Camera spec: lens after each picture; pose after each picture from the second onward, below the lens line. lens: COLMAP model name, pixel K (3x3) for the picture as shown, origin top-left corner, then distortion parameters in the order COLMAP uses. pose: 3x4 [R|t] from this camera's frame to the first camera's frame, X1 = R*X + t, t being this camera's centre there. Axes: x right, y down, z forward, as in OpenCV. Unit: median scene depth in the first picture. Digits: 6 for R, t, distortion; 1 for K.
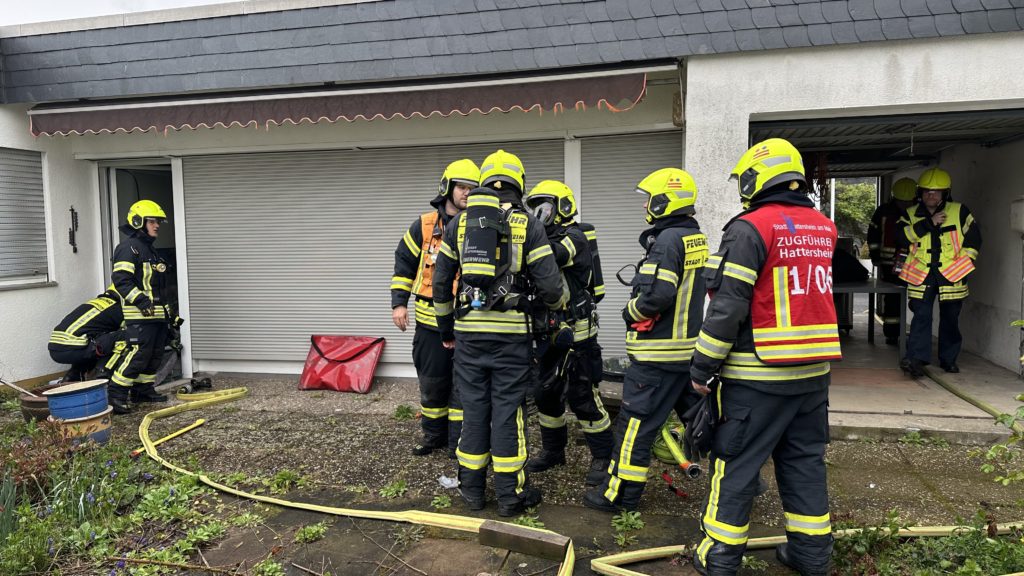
lens RADIAL K [[727.1, 0, 537.4], [0, 727.1, 285.8], [0, 0, 1]] dist [0.000859, -0.003147]
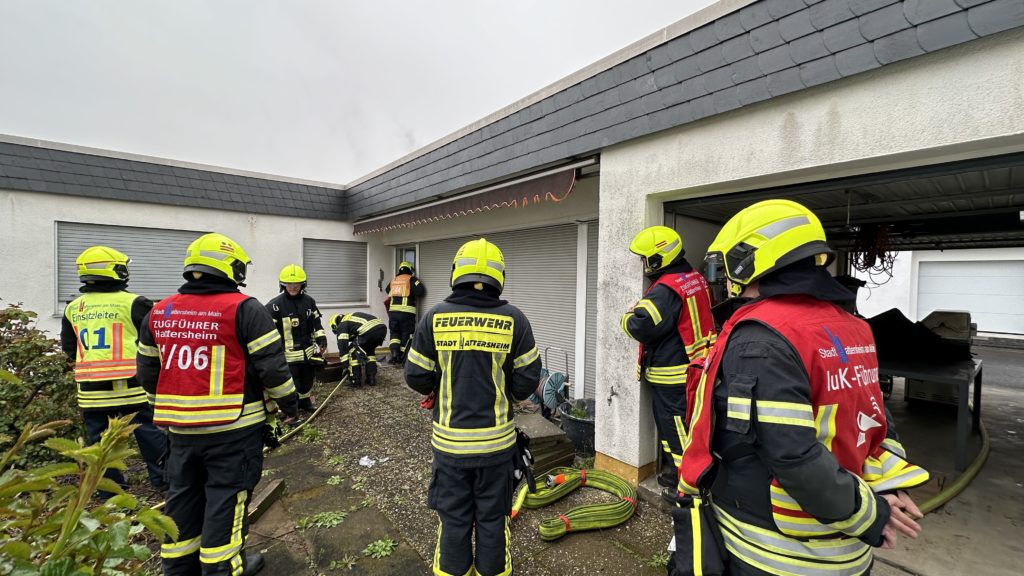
lens RADIAL K [[463.1, 0, 512.0], [0, 463.1, 288.0], [0, 0, 1]] dist [0.000704, 0.000172]
pose [[0.752933, 0.042516, -0.656723, 0.591250], [-0.080026, 0.996420, -0.027243, -0.067039], [0.653214, 0.073067, 0.753640, 0.372246]]
